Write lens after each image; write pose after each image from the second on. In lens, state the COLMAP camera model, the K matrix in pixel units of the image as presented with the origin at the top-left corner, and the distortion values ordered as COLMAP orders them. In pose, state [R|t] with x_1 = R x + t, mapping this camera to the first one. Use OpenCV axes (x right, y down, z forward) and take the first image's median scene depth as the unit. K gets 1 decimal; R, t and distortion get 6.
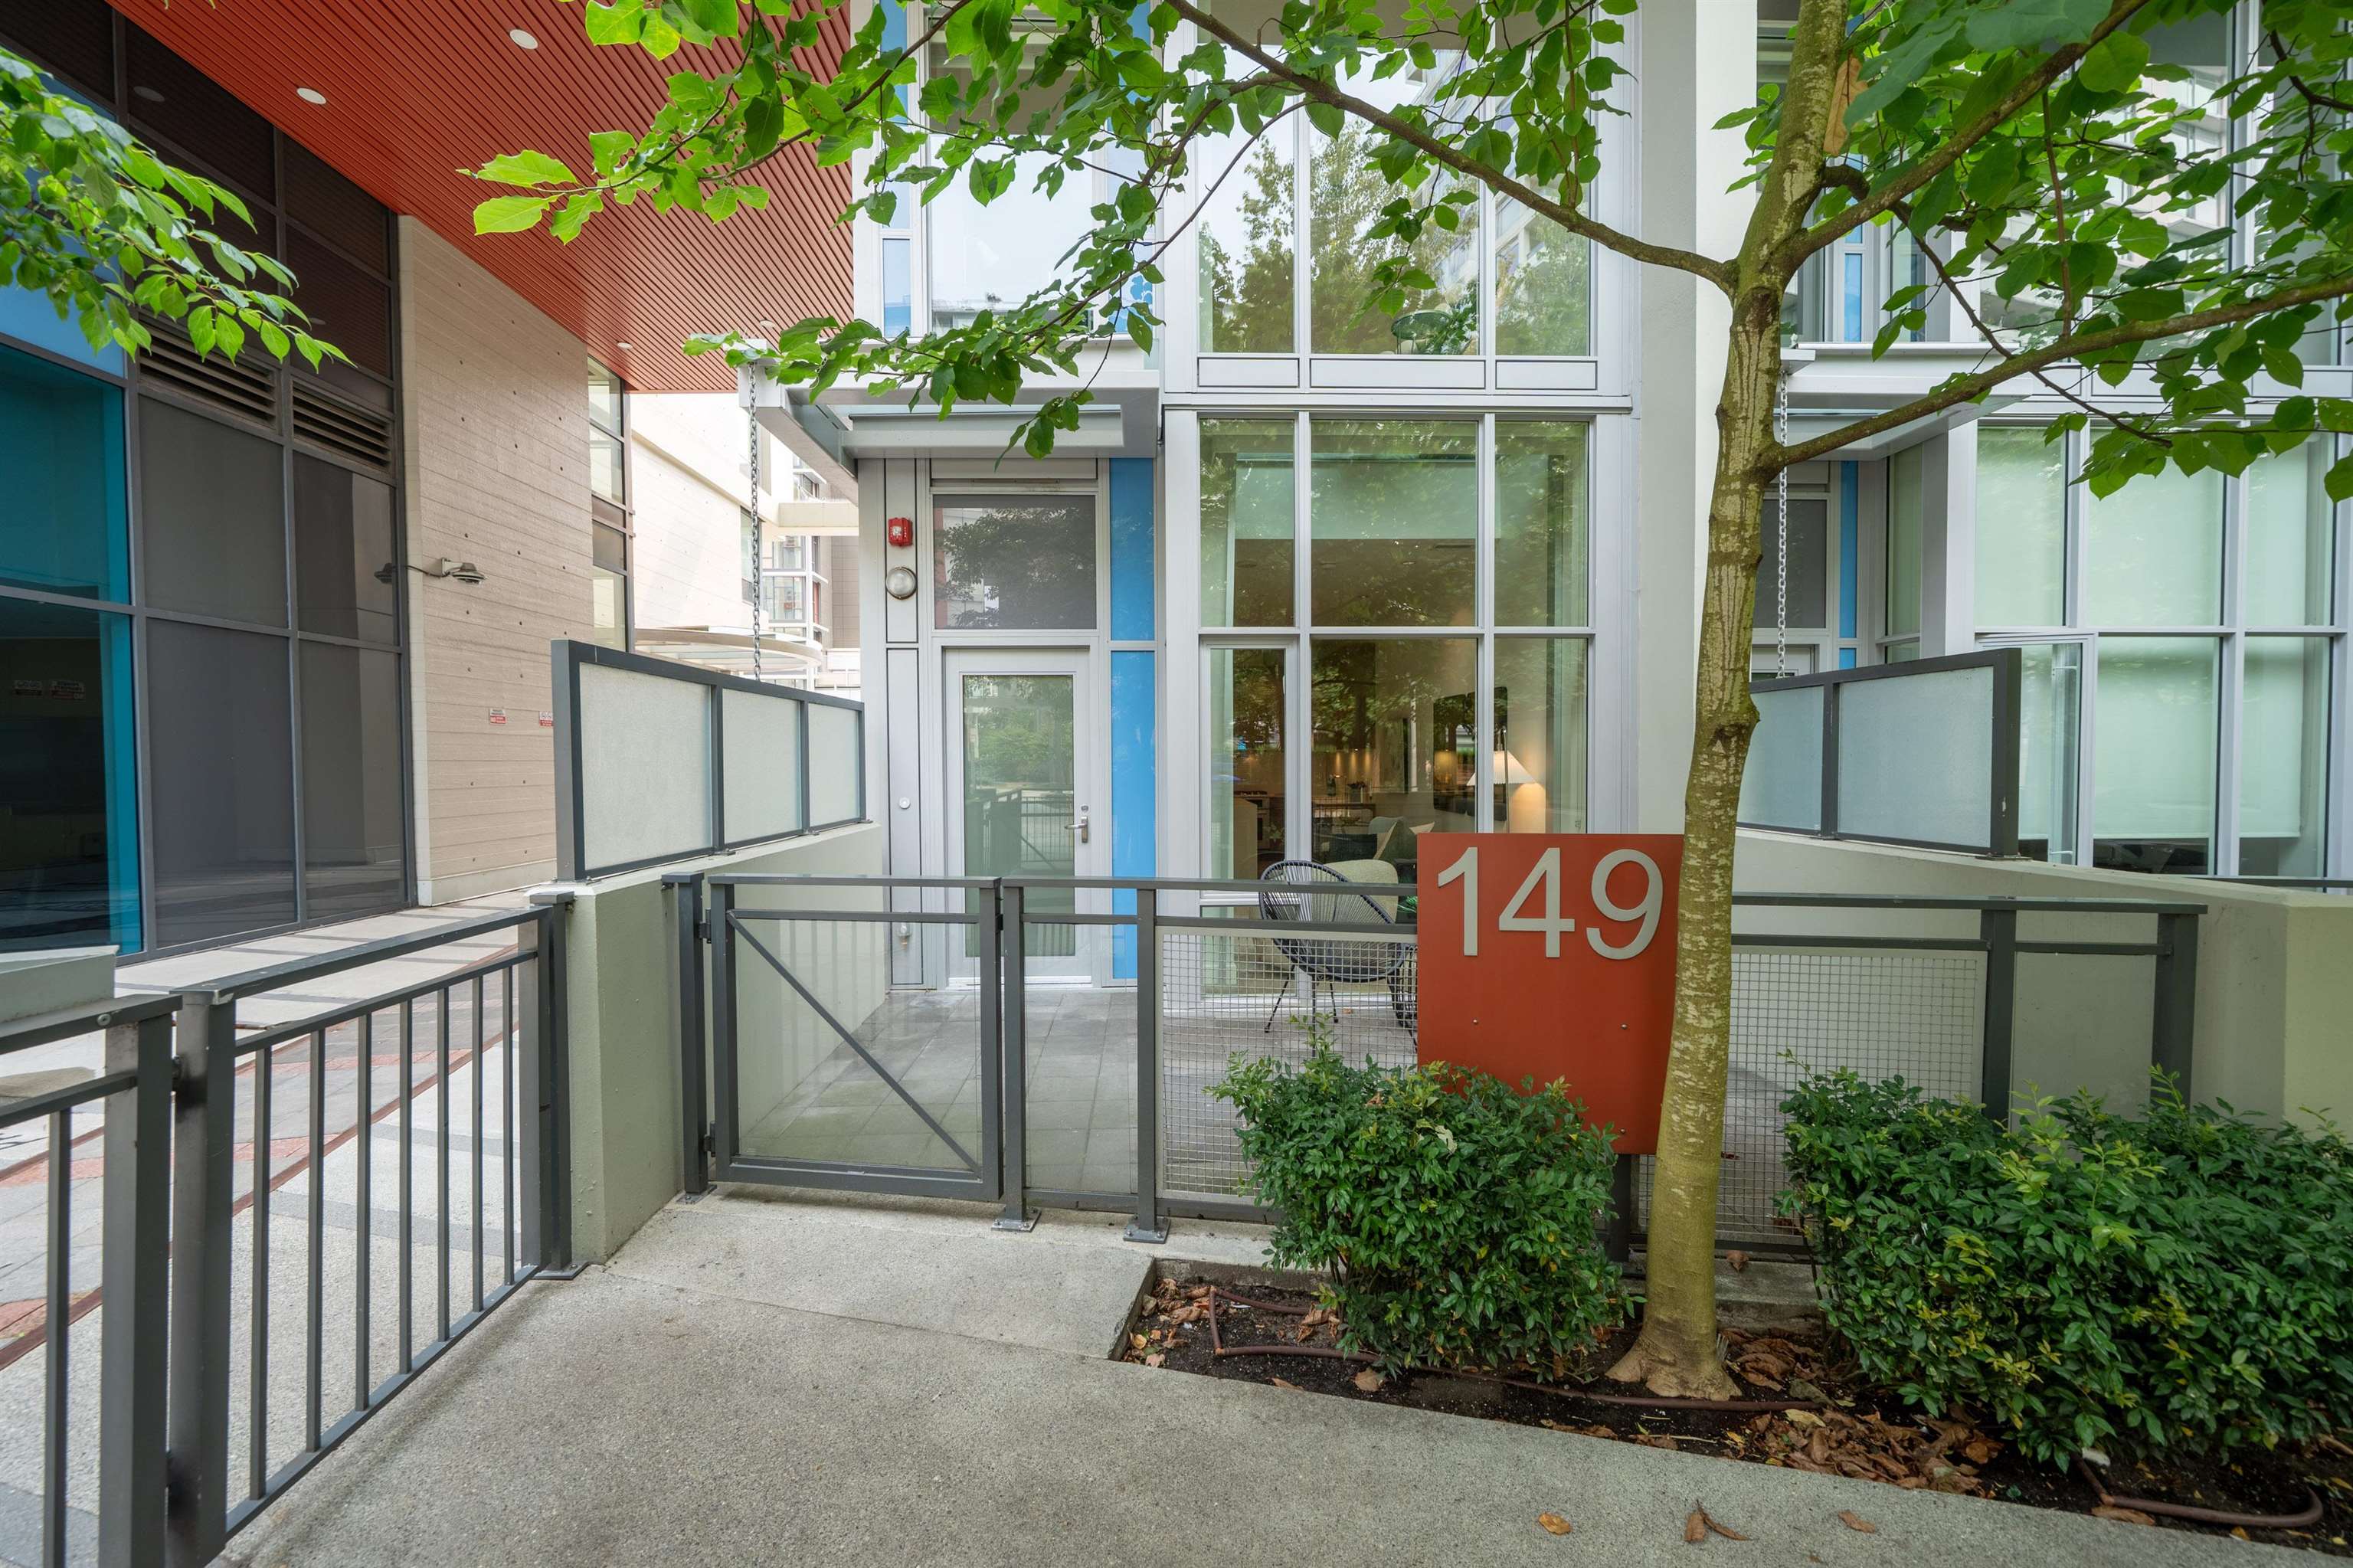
lens RADIAL K [[922.8, 0, 1176.5], [0, 922.8, 784.0], [0, 0, 1]] dist [-0.000575, -0.000069]
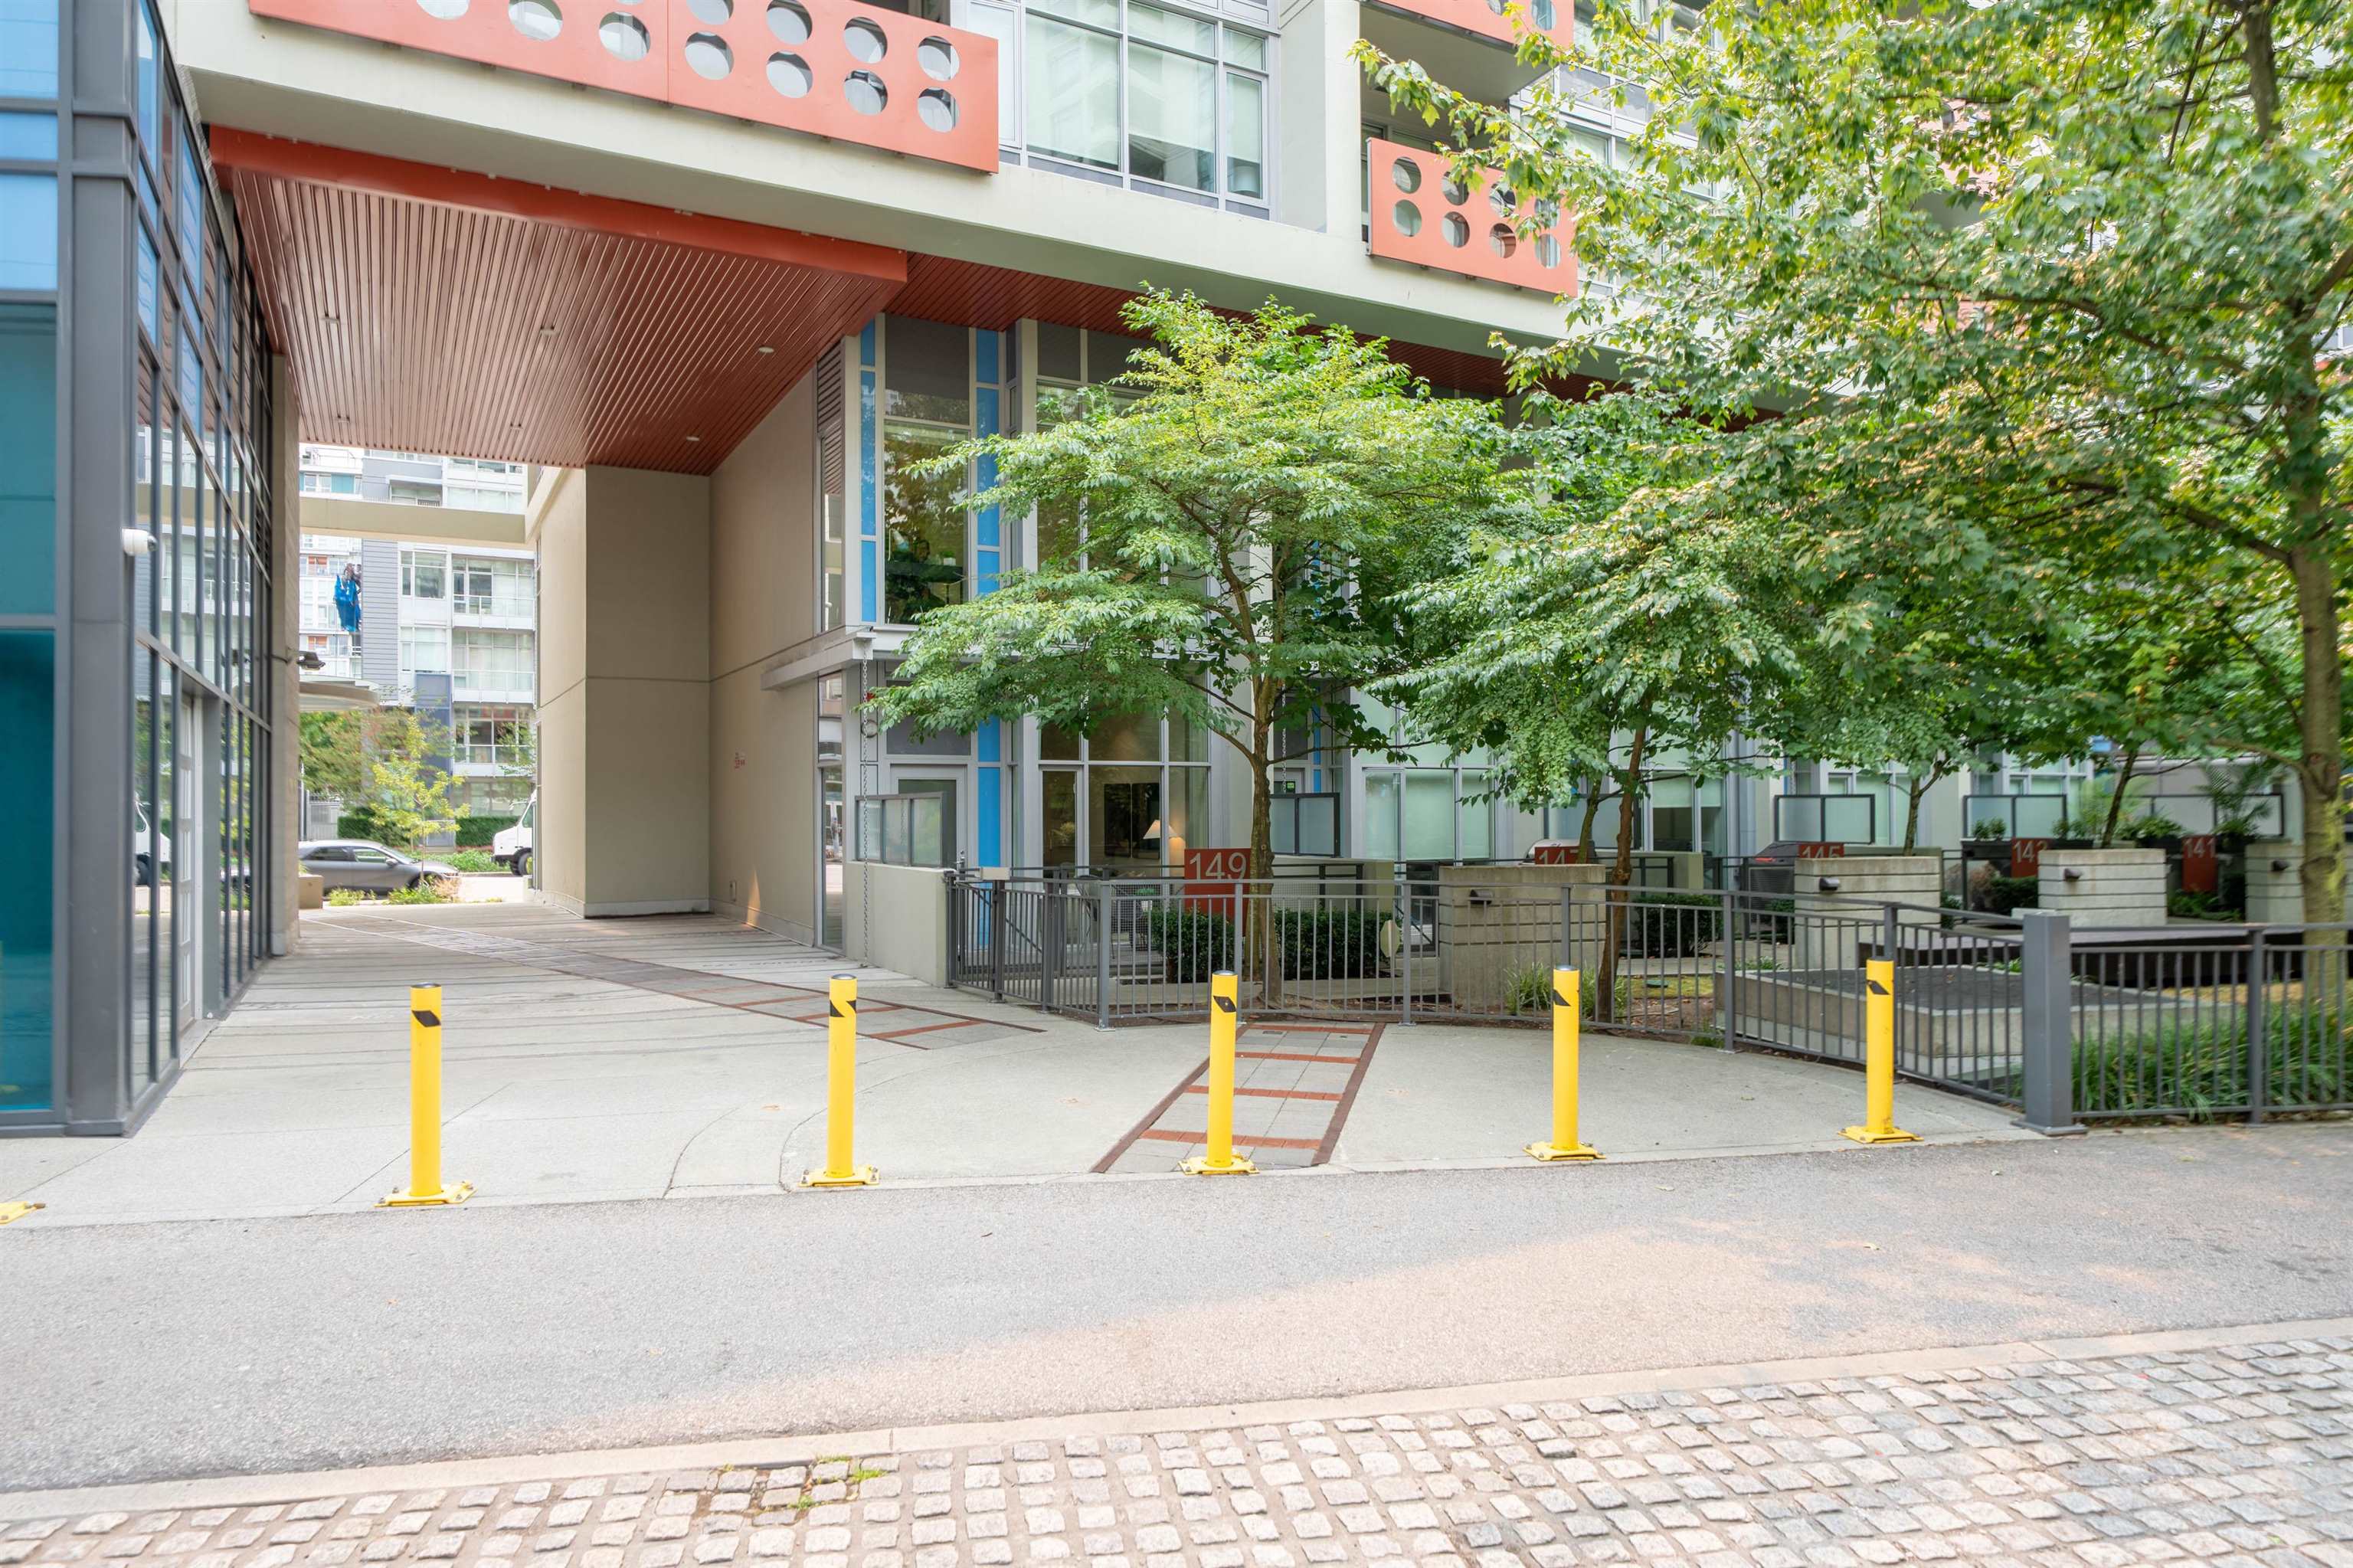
lens RADIAL K [[1473.2, 0, 1176.5], [0, 1473.2, 784.0], [0, 0, 1]] dist [-0.001596, -0.000100]
pose [[0.896698, 0.008622, 0.442559, -1.114248], [0.010764, 0.999090, -0.041275, 0.017616], [-0.442513, 0.041775, 0.895789, -1.991352]]
